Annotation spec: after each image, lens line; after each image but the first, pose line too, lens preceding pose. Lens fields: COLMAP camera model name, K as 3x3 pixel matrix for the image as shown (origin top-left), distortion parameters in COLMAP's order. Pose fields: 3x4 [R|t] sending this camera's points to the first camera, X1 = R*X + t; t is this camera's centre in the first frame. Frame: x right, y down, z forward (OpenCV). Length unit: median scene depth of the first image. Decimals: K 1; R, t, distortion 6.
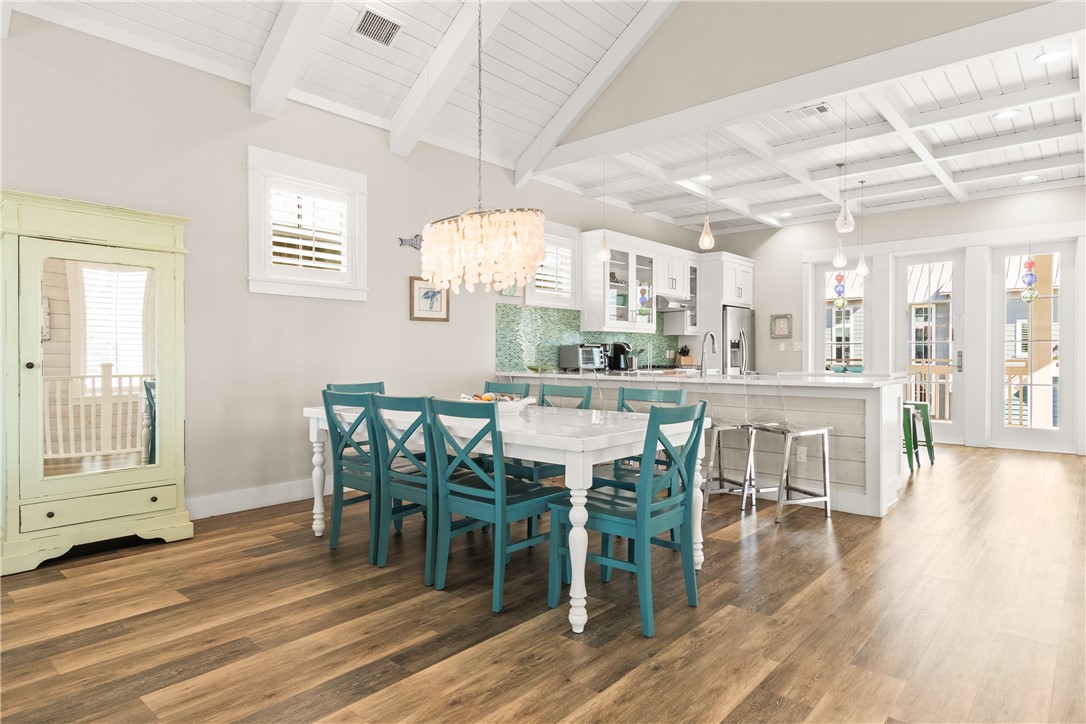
lens RADIAL K [[624.6, 0, 534.8], [0, 624.6, 356.2], [0, 0, 1]] dist [0.007137, 0.000209]
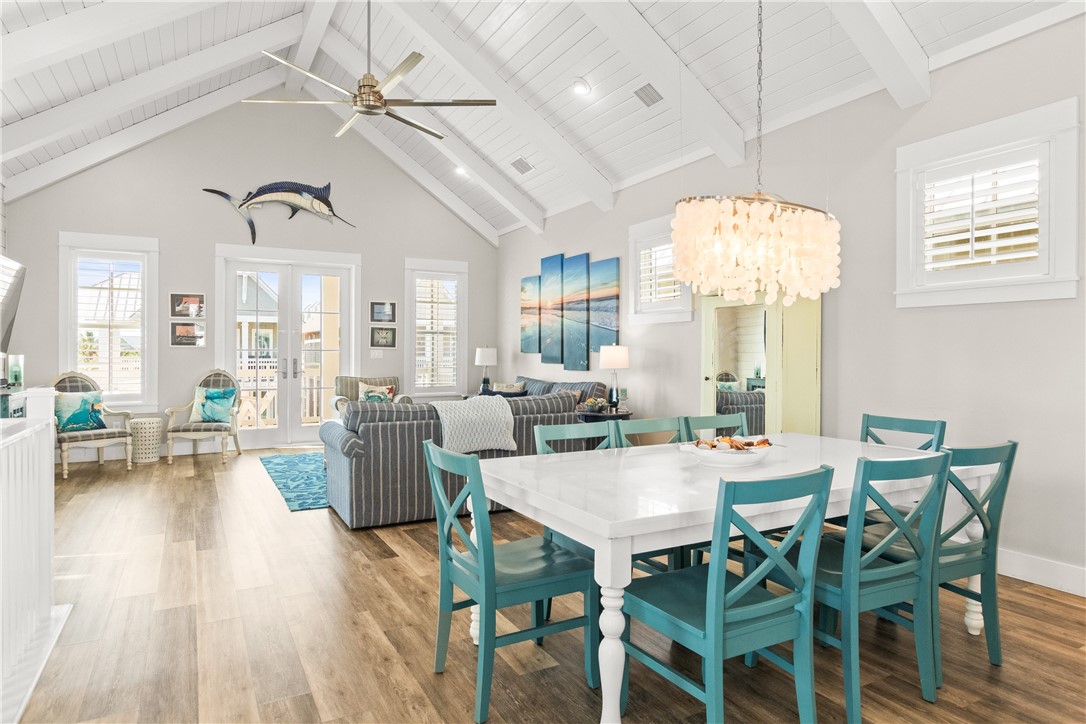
lens RADIAL K [[634.3, 0, 540.3], [0, 634.3, 357.0], [0, 0, 1]] dist [-0.006591, 0.001720]
pose [[-0.335887, 0.004153, -0.941893, 0.388311], [-0.005109, 0.999968, 0.006231, -0.022214], [0.941888, 0.006905, -0.335855, 0.536729]]
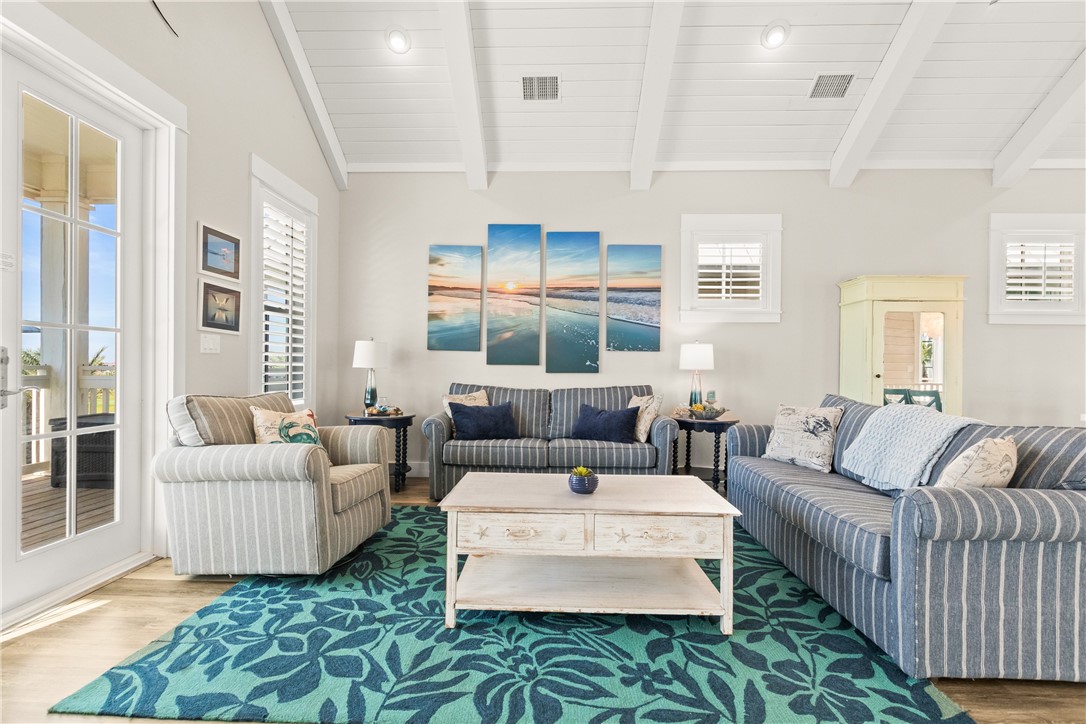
lens RADIAL K [[502.5, 0, 539.2], [0, 502.5, 365.1], [0, 0, 1]] dist [0.004358, -0.000879]
pose [[0.641652, 0.003090, -0.766990, -0.163581], [-0.010857, 0.999928, -0.005055, 0.000558], [0.766919, 0.011570, 0.641639, -0.273852]]
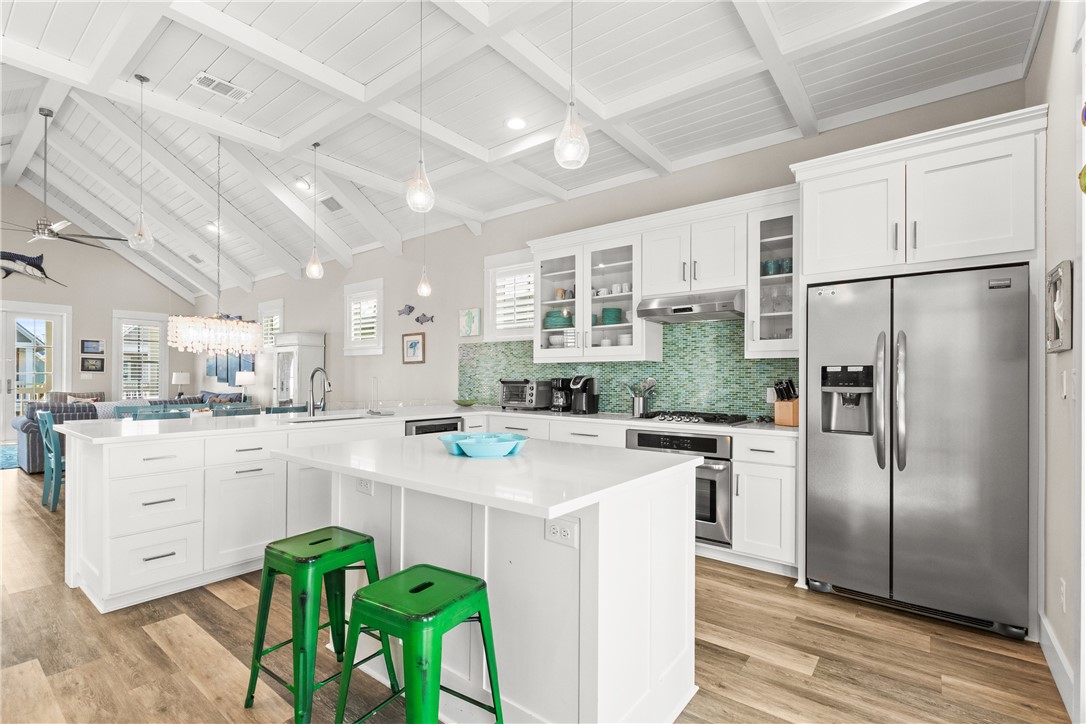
lens RADIAL K [[502.5, 0, 534.1], [0, 502.5, 376.4], [0, 0, 1]] dist [0.004358, -0.000879]
pose [[0.052148, -0.002533, -0.998636, 0.811035], [-0.006017, 0.999978, -0.002850, -0.021905], [0.998621, 0.006158, 0.052132, 1.008818]]
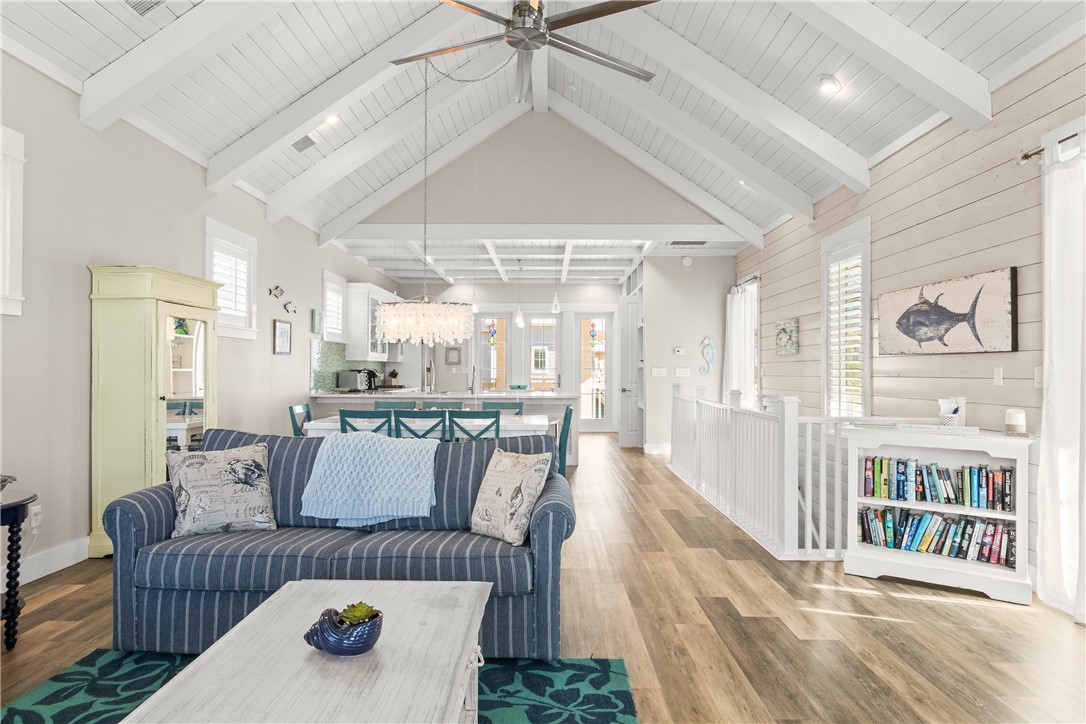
lens RADIAL K [[634.3, 0, 544.8], [0, 634.3, 357.8], [0, 0, 1]] dist [-0.006591, 0.001720]
pose [[0.751012, 0.014883, 0.660121, -0.508988], [-0.002681, 0.999806, -0.019491, -0.021935], [-0.660283, 0.012868, 0.750906, -0.250293]]
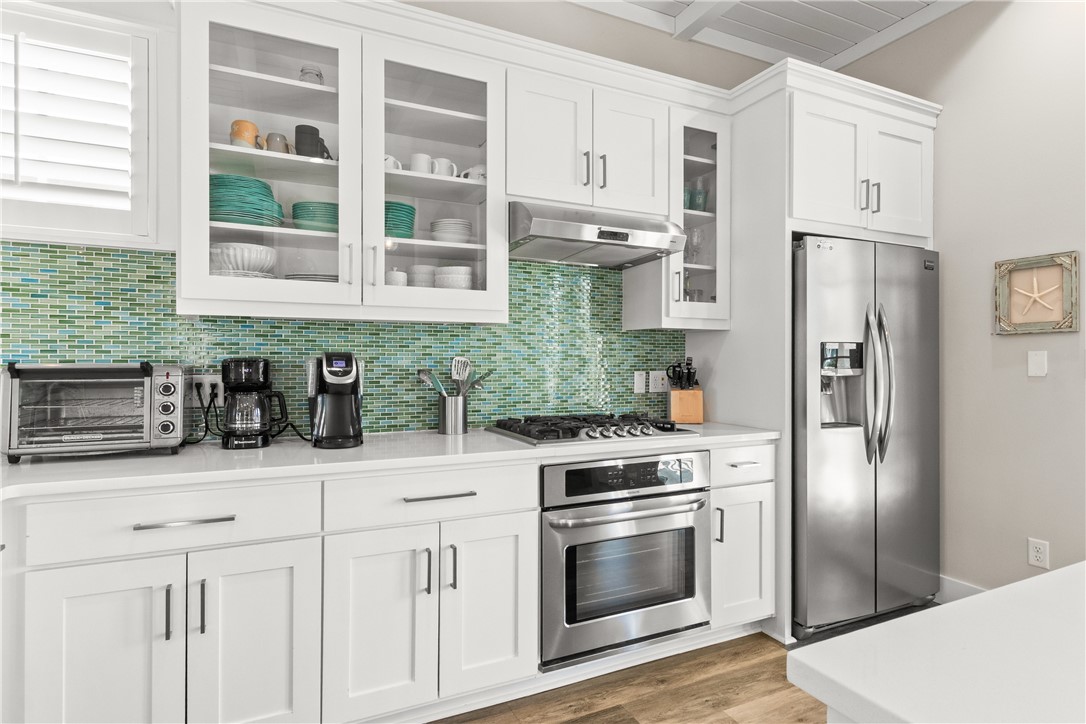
lens RADIAL K [[567.1, 0, 545.9], [0, 567.1, 358.7], [0, 0, 1]] dist [0.012084, -0.001374]
pose [[0.919460, 0.001317, -0.393182, 0.380132], [-0.002221, 0.999996, -0.001844, -0.021180], [0.393178, 0.002569, 0.919459, 0.867528]]
